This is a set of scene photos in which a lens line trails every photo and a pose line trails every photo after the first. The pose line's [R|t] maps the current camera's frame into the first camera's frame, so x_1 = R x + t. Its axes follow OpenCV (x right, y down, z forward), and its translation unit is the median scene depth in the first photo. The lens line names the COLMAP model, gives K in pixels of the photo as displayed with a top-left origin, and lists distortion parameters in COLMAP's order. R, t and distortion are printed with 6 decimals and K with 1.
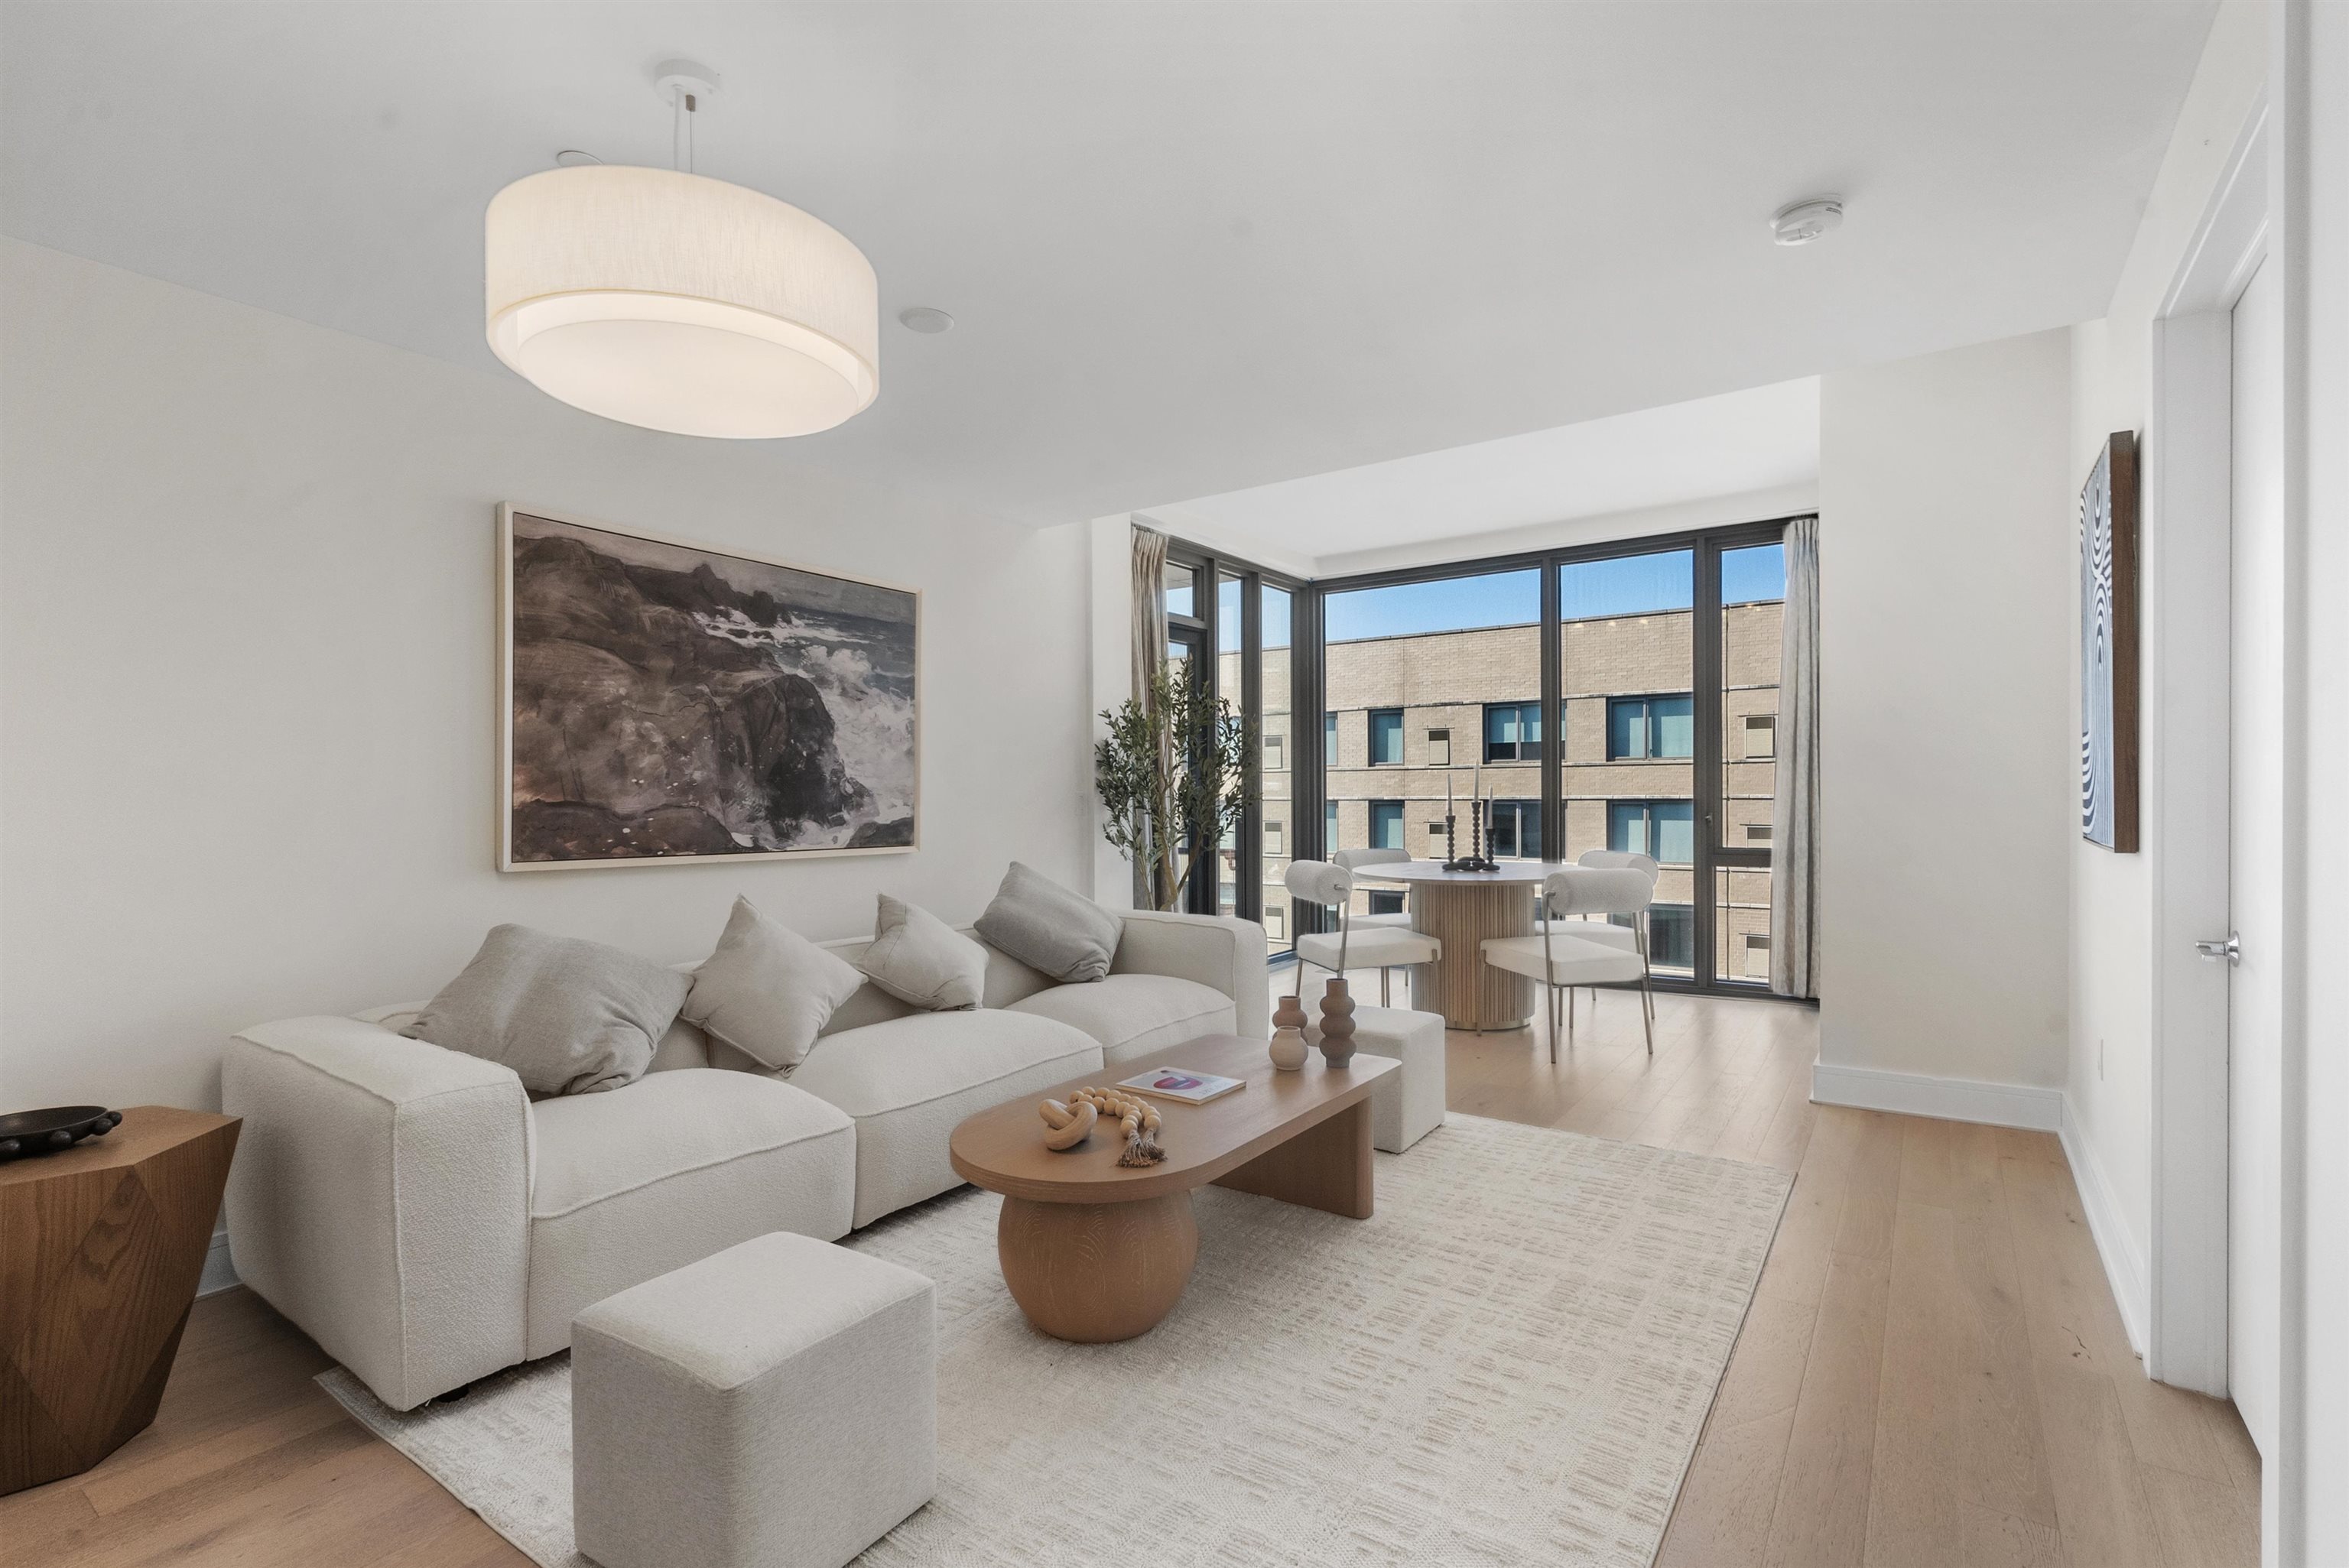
lens RADIAL K [[1096.7, 0, 1152.9], [0, 1096.7, 796.5], [0, 0, 1]] dist [0.001846, 0.000253]
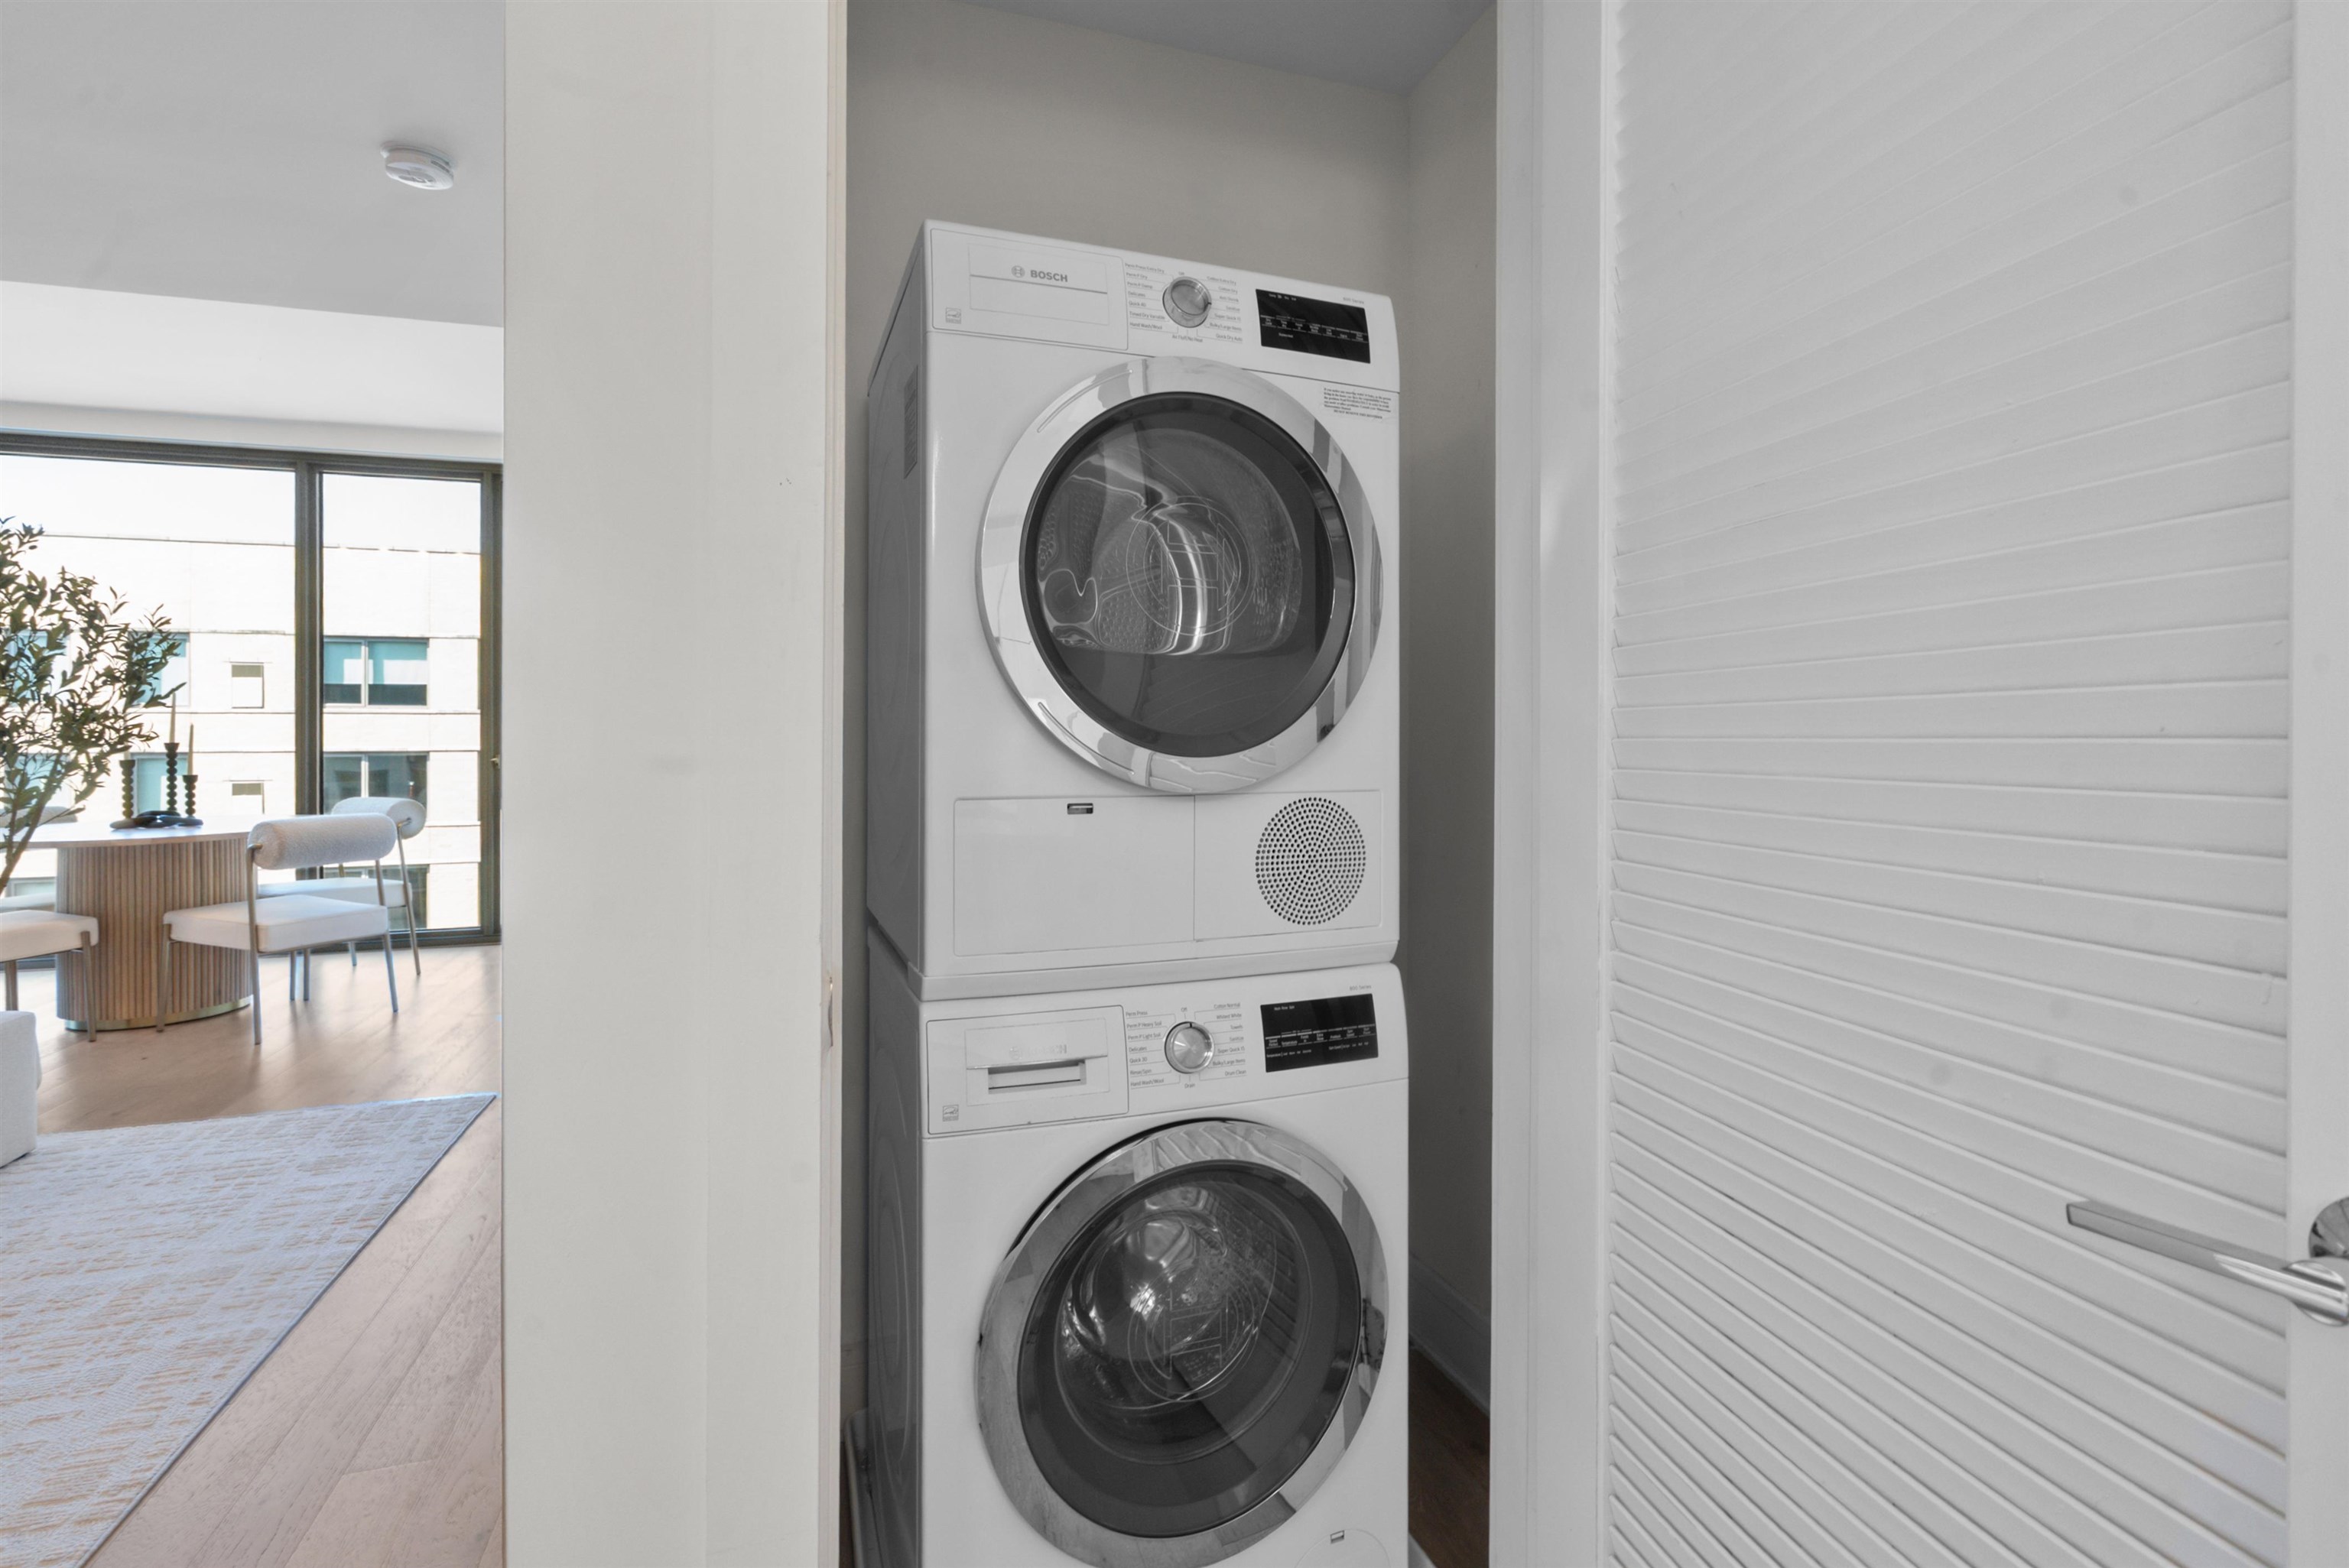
lens RADIAL K [[1096.7, 0, 1256.8], [0, 1096.7, 745.4], [0, 0, 1]] dist [0.001846, 0.000253]
pose [[0.592661, 0.006736, 0.805424, 0.275154], [0.002089, 0.999949, -0.009900, 0.039782], [-0.805449, 0.007550, 0.592617, -0.288361]]
